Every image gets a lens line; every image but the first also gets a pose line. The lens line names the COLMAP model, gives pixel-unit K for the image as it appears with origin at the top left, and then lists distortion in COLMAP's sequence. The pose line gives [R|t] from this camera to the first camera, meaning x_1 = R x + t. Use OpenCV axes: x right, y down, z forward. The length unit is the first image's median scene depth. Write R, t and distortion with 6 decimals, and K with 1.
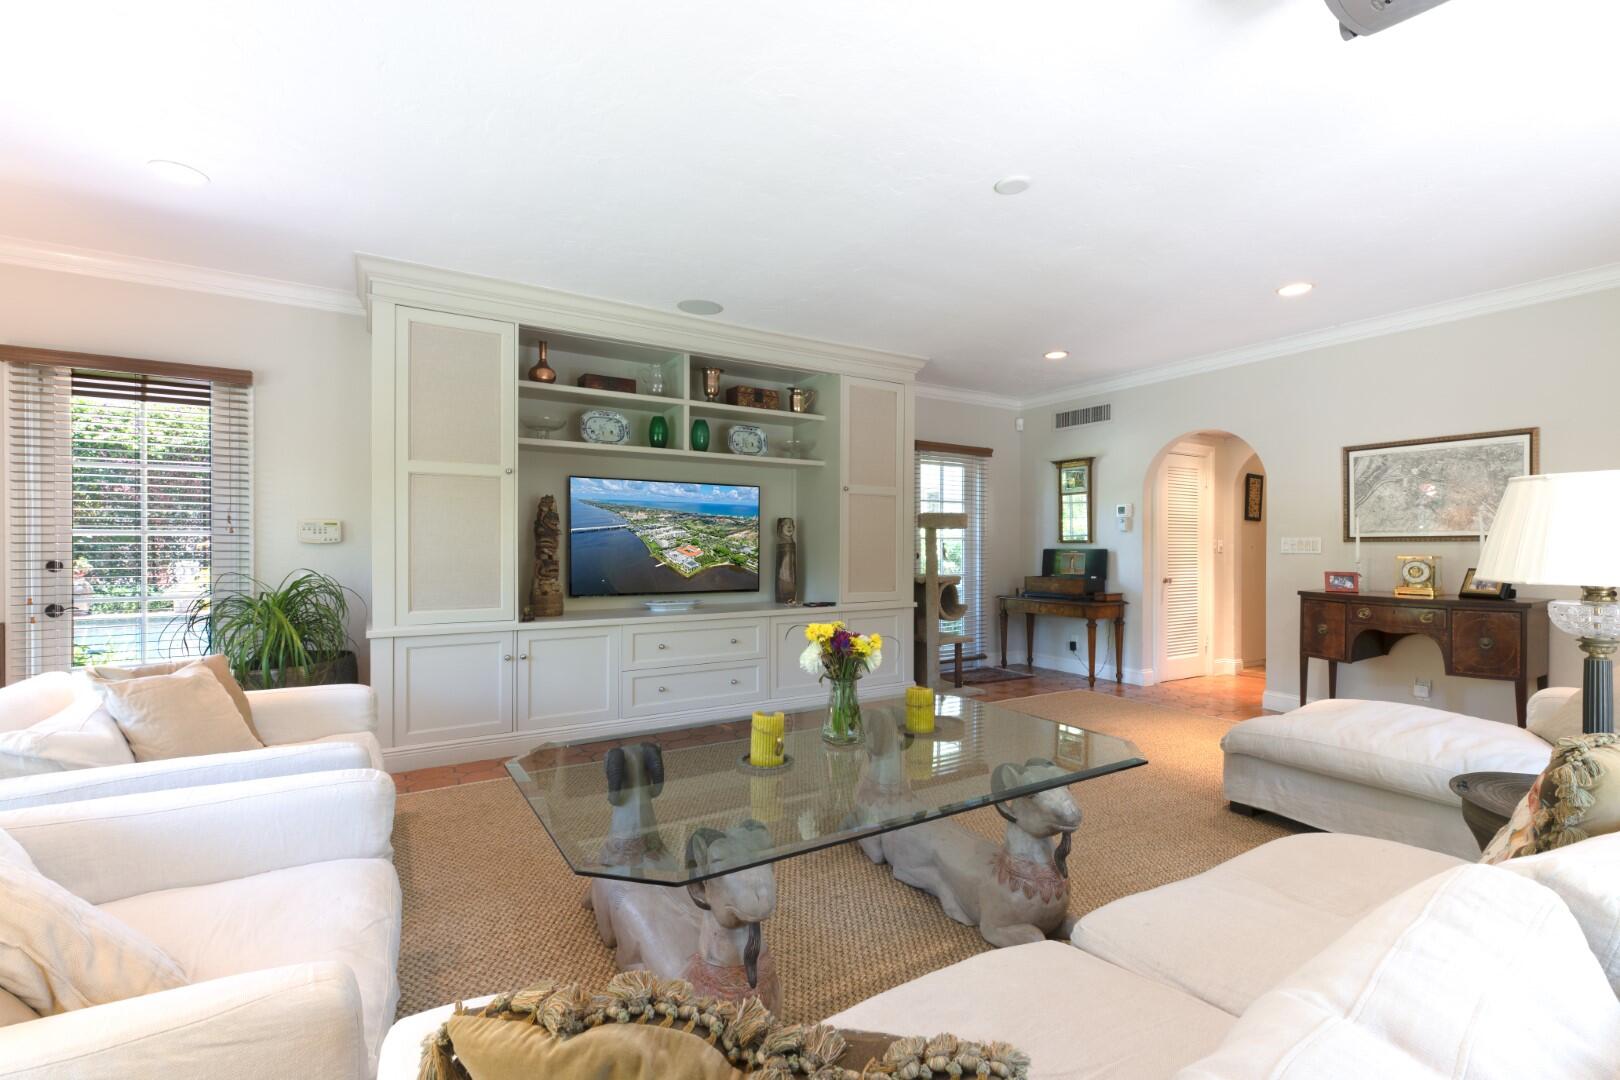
lens RADIAL K [[699.9, 0, 802.2], [0, 699.9, 548.5], [0, 0, 1]] dist [0.000200, -0.000370]
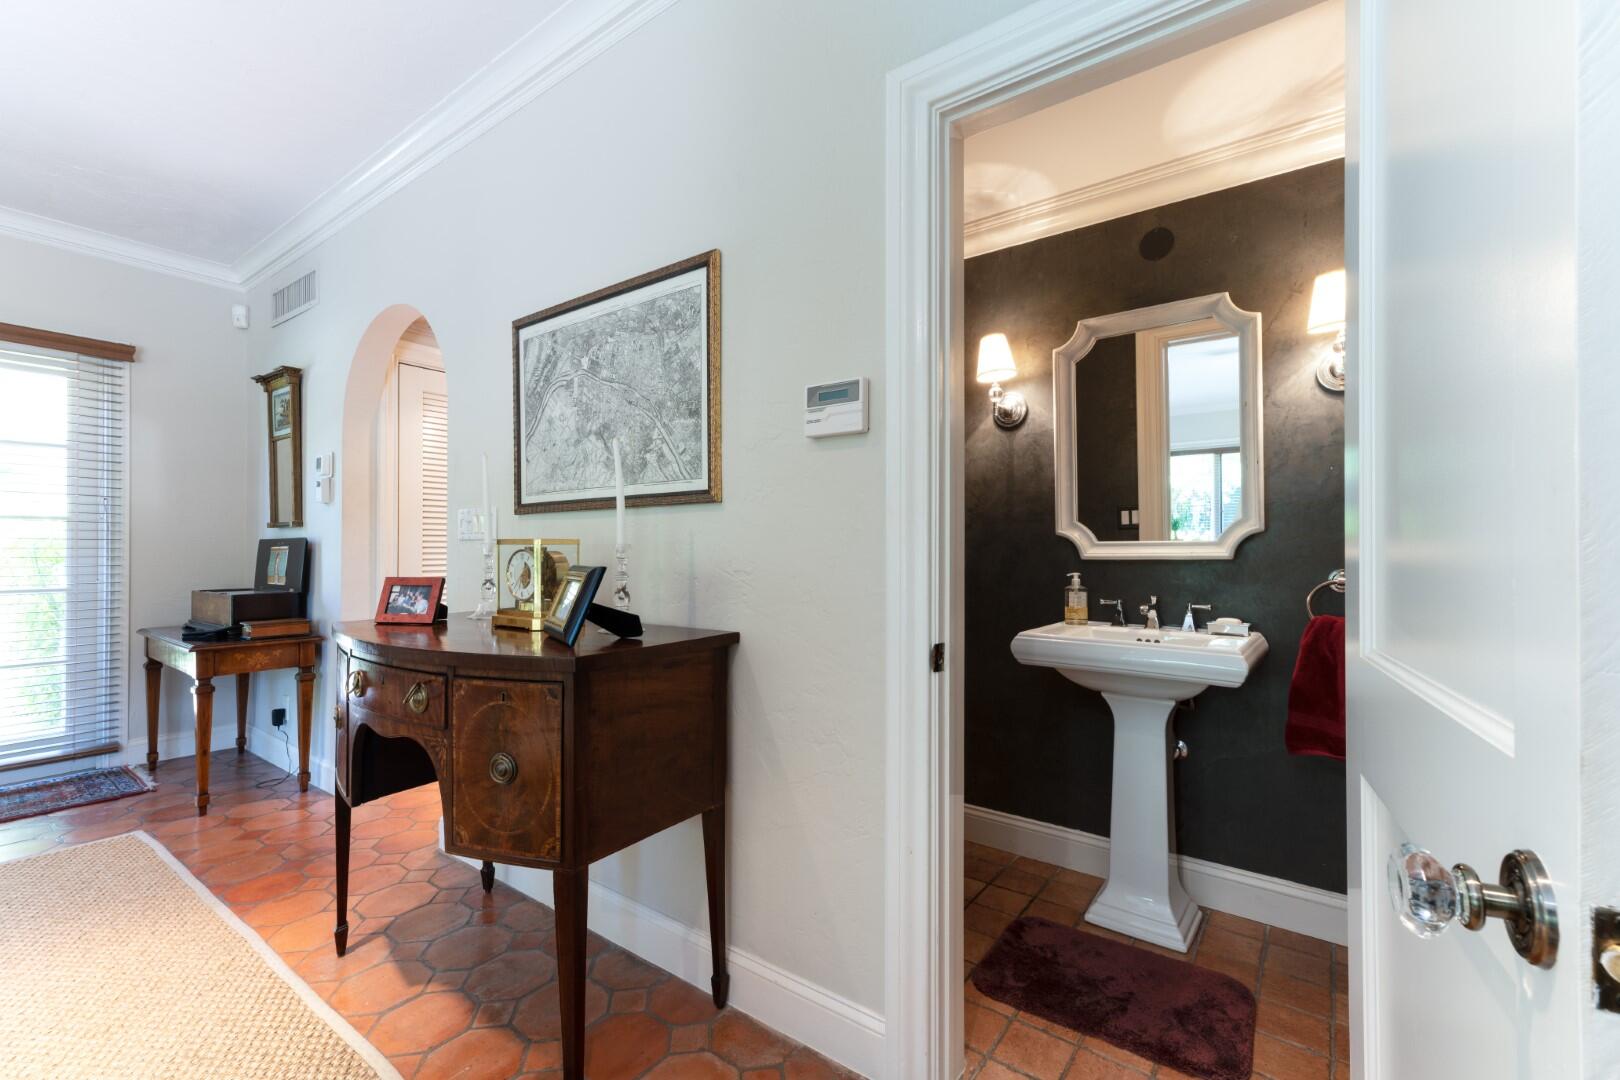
lens RADIAL K [[704.7, 0, 814.9], [0, 704.7, 543.9], [0, 0, 1]] dist [0.001479, 0.000123]
pose [[0.929628, -0.006947, 0.368435, 0.817268], [0.008756, 0.999956, -0.003239, 0.015357], [-0.368396, 0.006237, 0.929648, 0.482662]]
